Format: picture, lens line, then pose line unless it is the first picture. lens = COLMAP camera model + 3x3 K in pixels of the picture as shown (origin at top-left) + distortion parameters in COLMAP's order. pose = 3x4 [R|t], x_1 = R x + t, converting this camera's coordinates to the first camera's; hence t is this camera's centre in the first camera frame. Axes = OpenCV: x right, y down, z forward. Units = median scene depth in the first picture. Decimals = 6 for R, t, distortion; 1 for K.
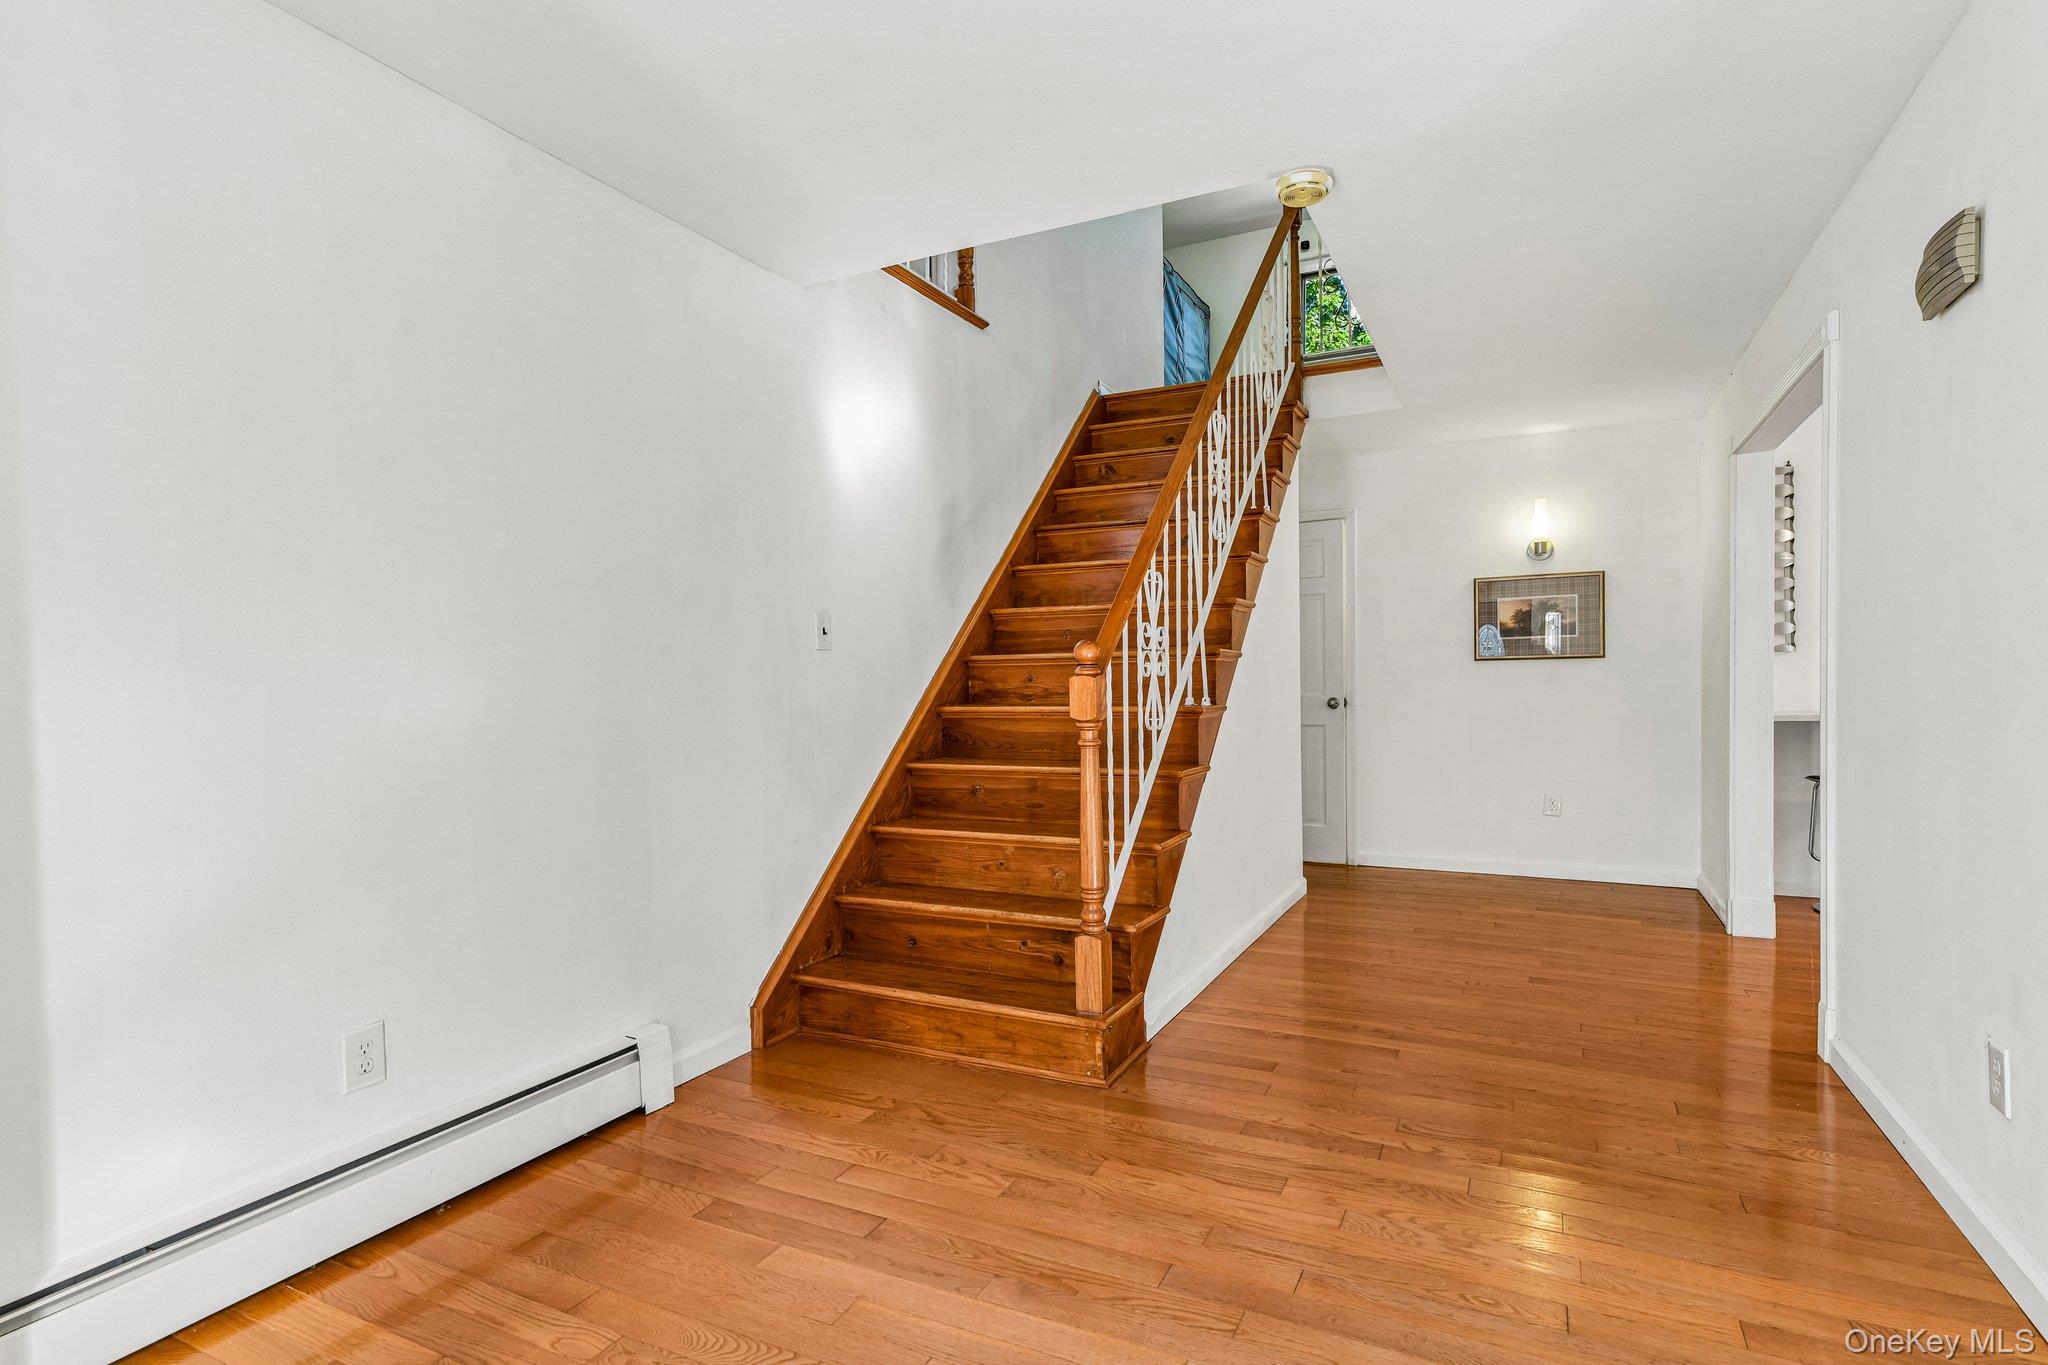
lens RADIAL K [[1008.3, 0, 1036.0], [0, 1008.3, 698.3], [0, 0, 1]] dist [0.002472, 0.000539]
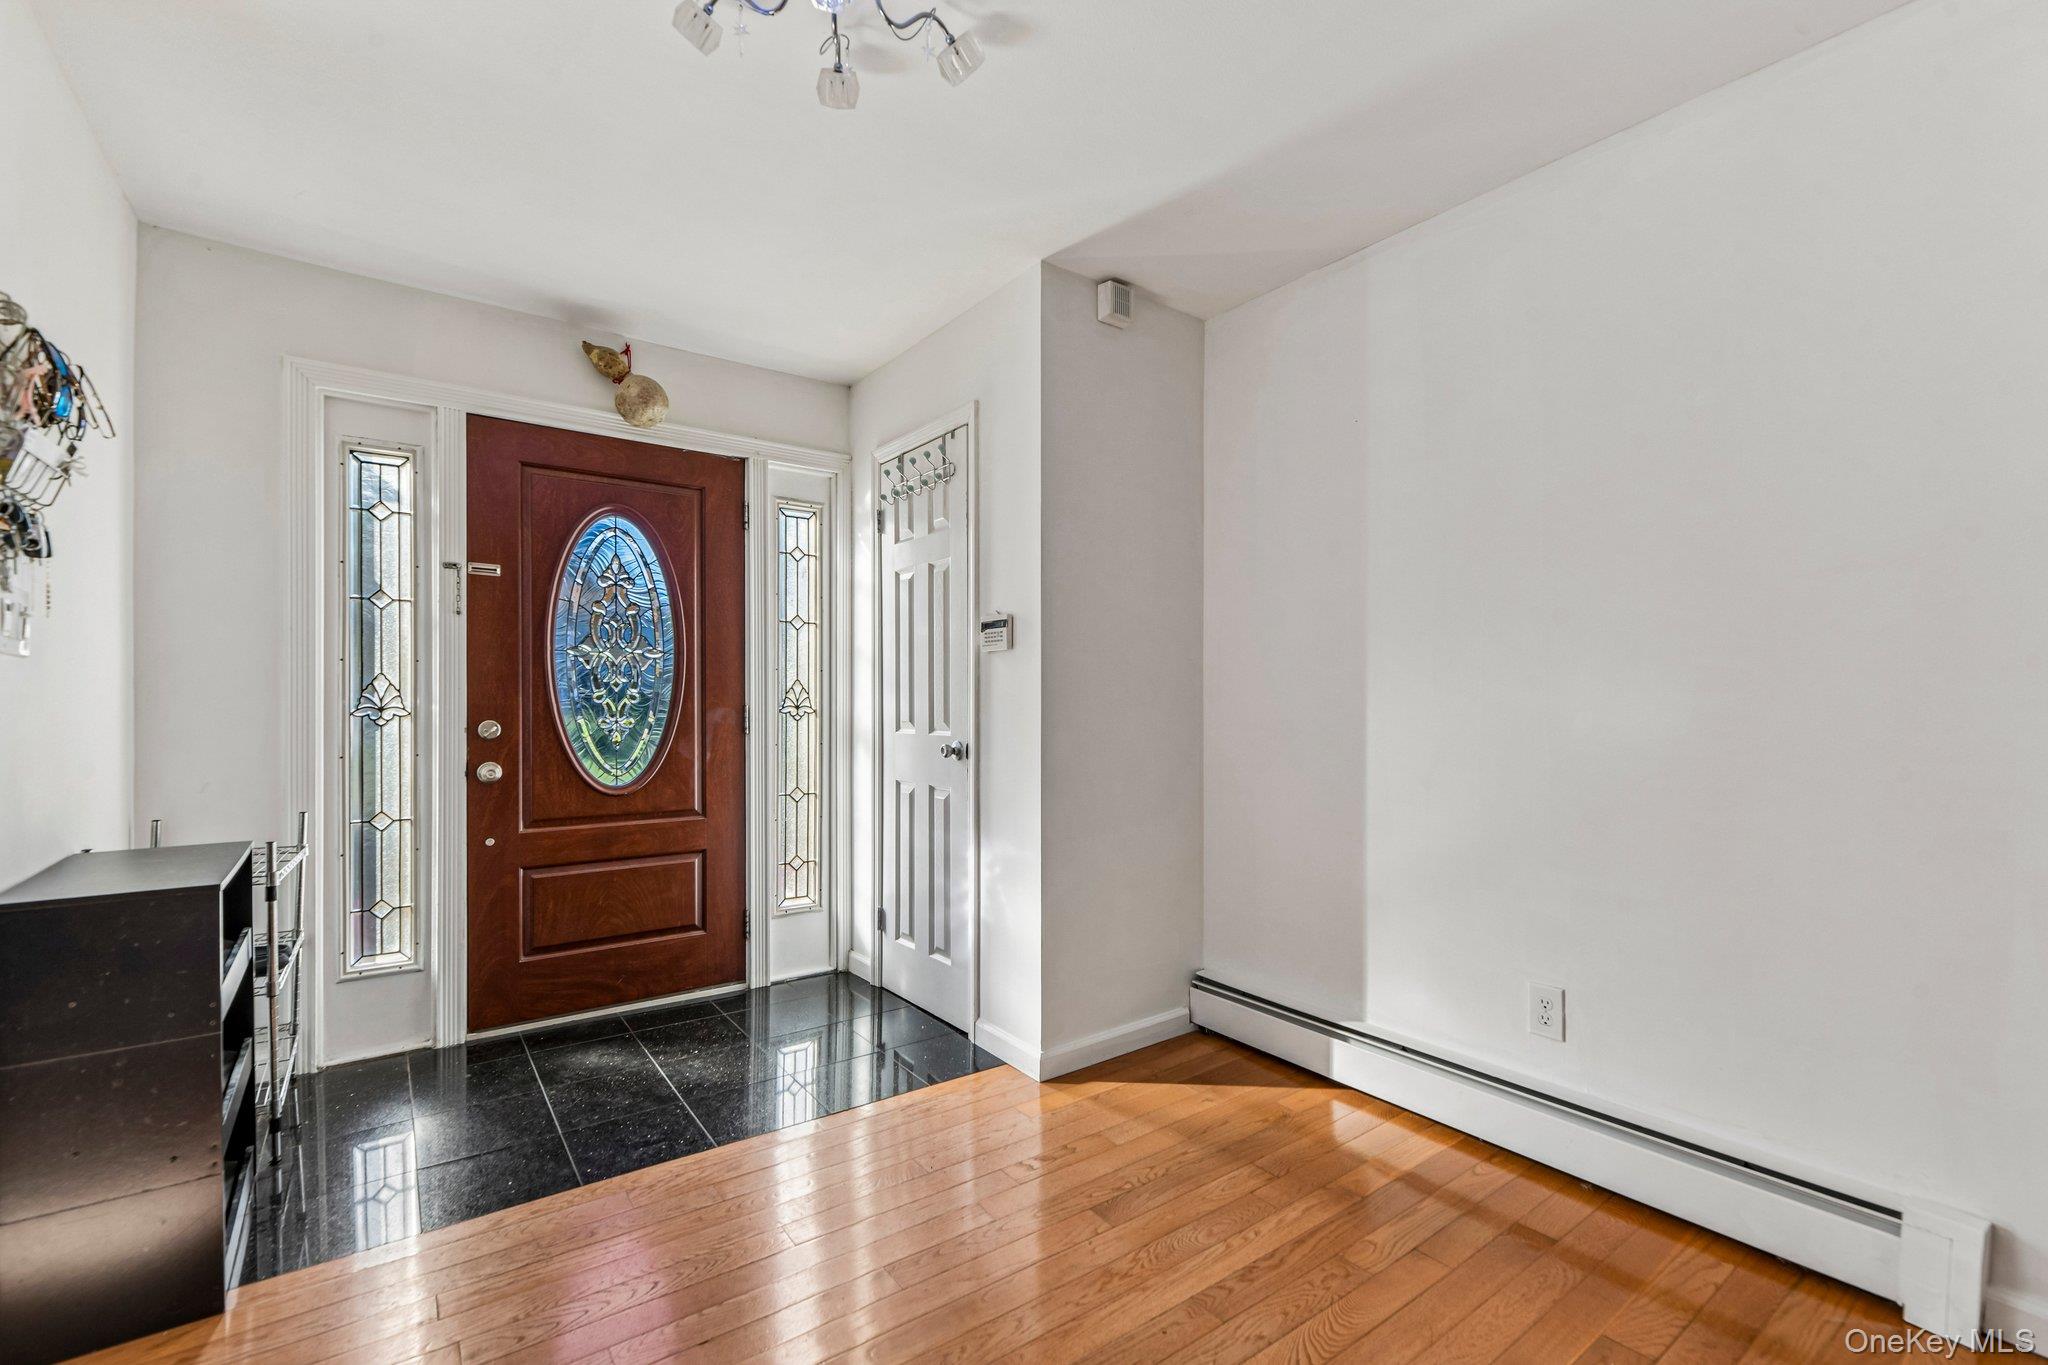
lens RADIAL K [[877.4, 0, 1040.3], [0, 877.4, 680.7], [0, 0, 1]] dist [-0.002228, -0.000321]
pose [[-0.453251, 0.010368, -0.891322, 0.508287], [0.009010, 0.999935, 0.007049, -0.044477], [0.891337, -0.004836, -0.453315, 0.922497]]
